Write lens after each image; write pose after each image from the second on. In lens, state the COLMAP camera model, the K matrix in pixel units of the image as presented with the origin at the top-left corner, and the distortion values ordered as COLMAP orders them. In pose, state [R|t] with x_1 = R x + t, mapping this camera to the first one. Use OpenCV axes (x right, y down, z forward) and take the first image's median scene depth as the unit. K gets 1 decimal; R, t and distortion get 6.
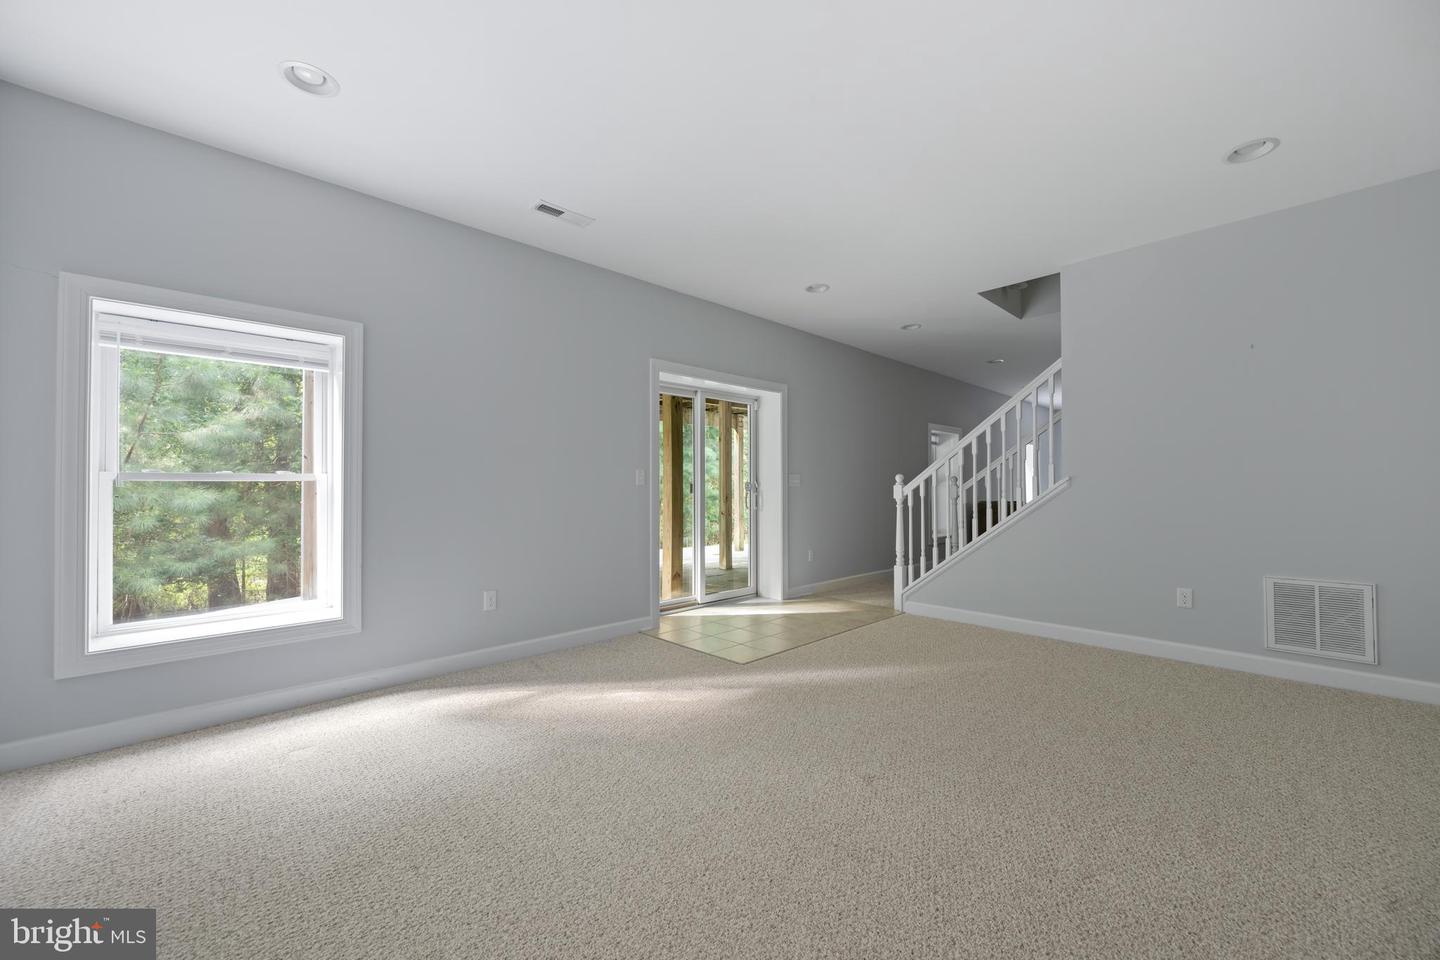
lens RADIAL K [[567.3, 0, 721.7], [0, 567.3, 481.6], [0, 0, 1]] dist [0.000081, 0.000127]
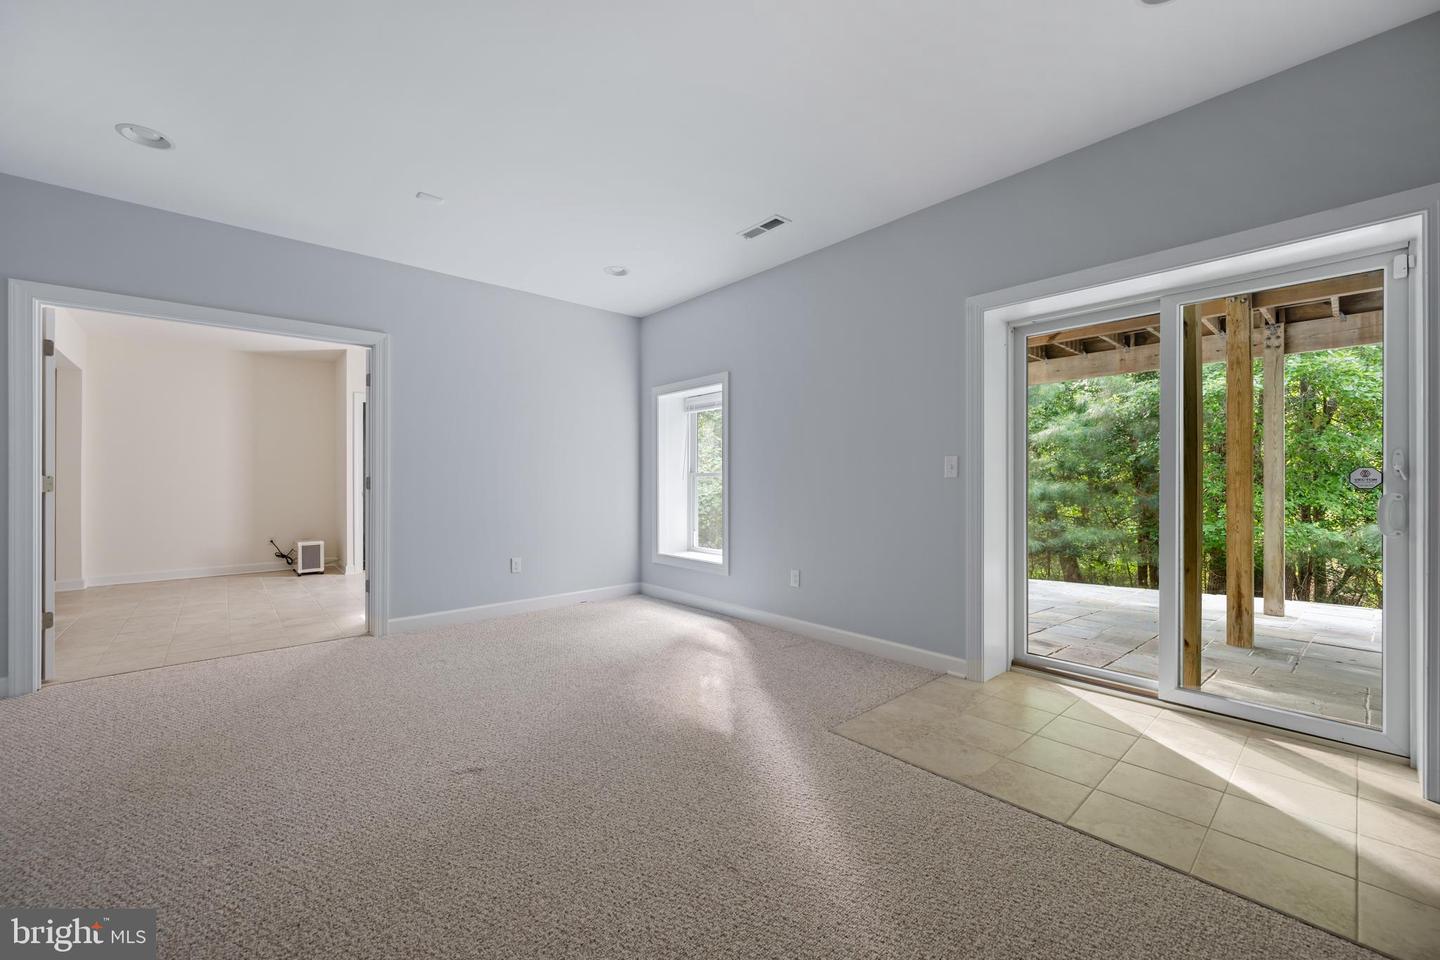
lens RADIAL K [[567.3, 0, 713.9], [0, 567.3, 483.2], [0, 0, 1]] dist [0.000081, 0.000127]
pose [[-0.058088, 0.002262, -0.998309, 0.876118], [0.008269, 0.999964, 0.001785, 0.014951], [0.998277, -0.008151, -0.058104, 1.052792]]
